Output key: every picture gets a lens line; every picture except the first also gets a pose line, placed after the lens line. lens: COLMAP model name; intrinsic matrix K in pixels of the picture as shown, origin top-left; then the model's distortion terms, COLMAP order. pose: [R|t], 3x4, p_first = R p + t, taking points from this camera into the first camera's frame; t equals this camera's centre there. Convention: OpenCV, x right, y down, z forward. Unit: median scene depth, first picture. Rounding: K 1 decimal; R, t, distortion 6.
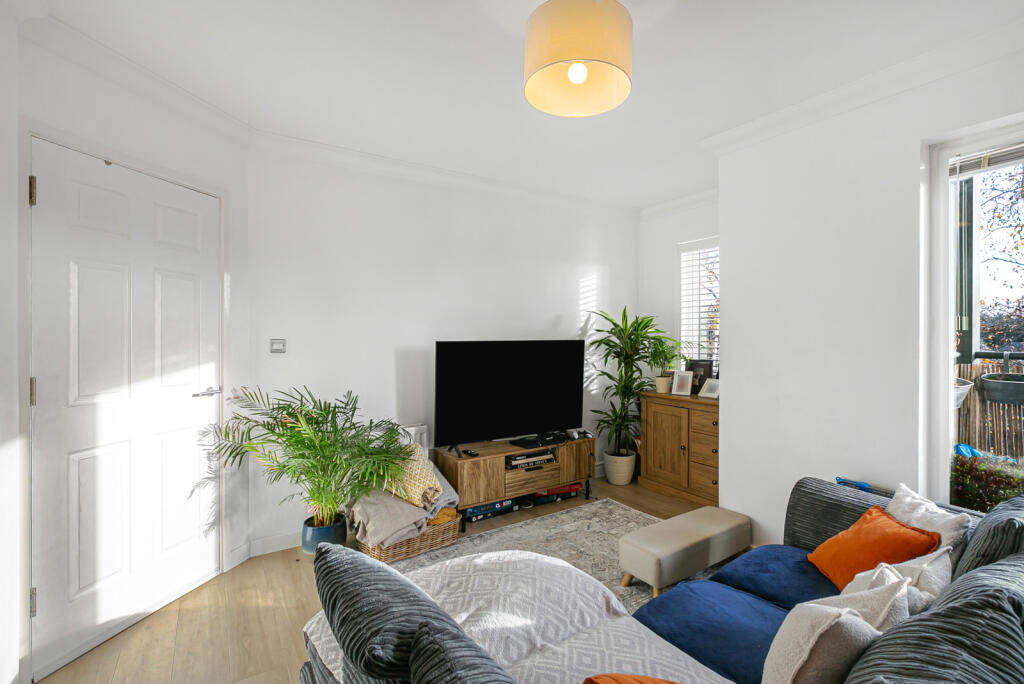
lens RADIAL K [[465.8, 0, 512.0], [0, 465.8, 335.3], [0, 0, 1]] dist [-0.000260, -0.000029]
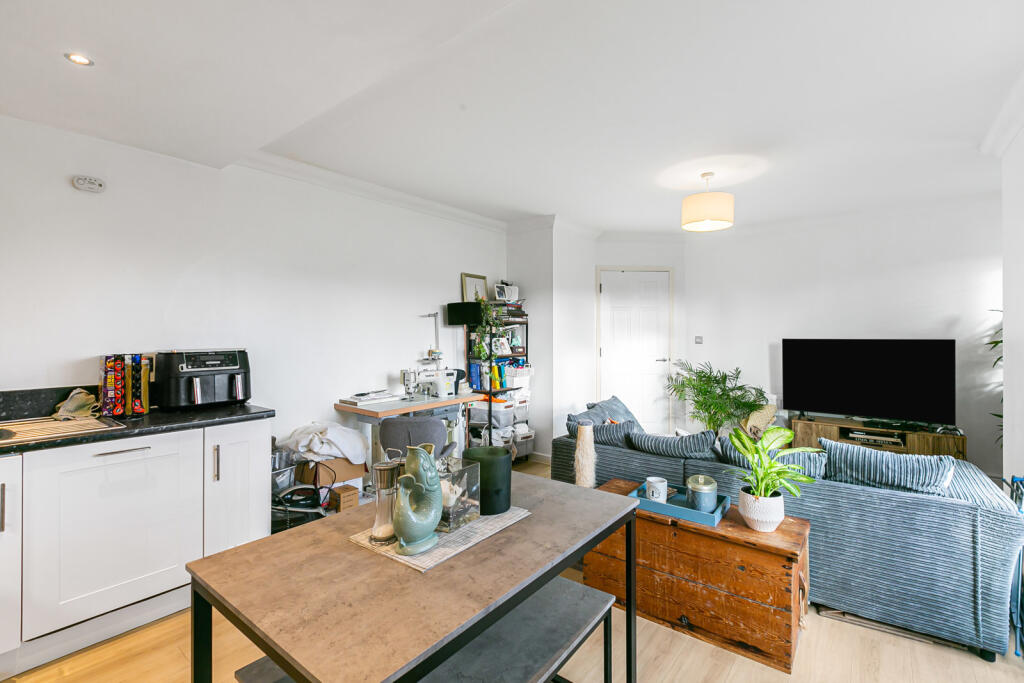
lens RADIAL K [[465.8, 0, 512.0], [0, 465.8, 334.8], [0, 0, 1]] dist [-0.000260, -0.000029]
pose [[0.293327, 0.004380, -0.956002, 1.015863], [-0.002183, 0.999990, 0.003911, -0.004246], [0.956010, 0.000940, 0.293334, -0.282109]]
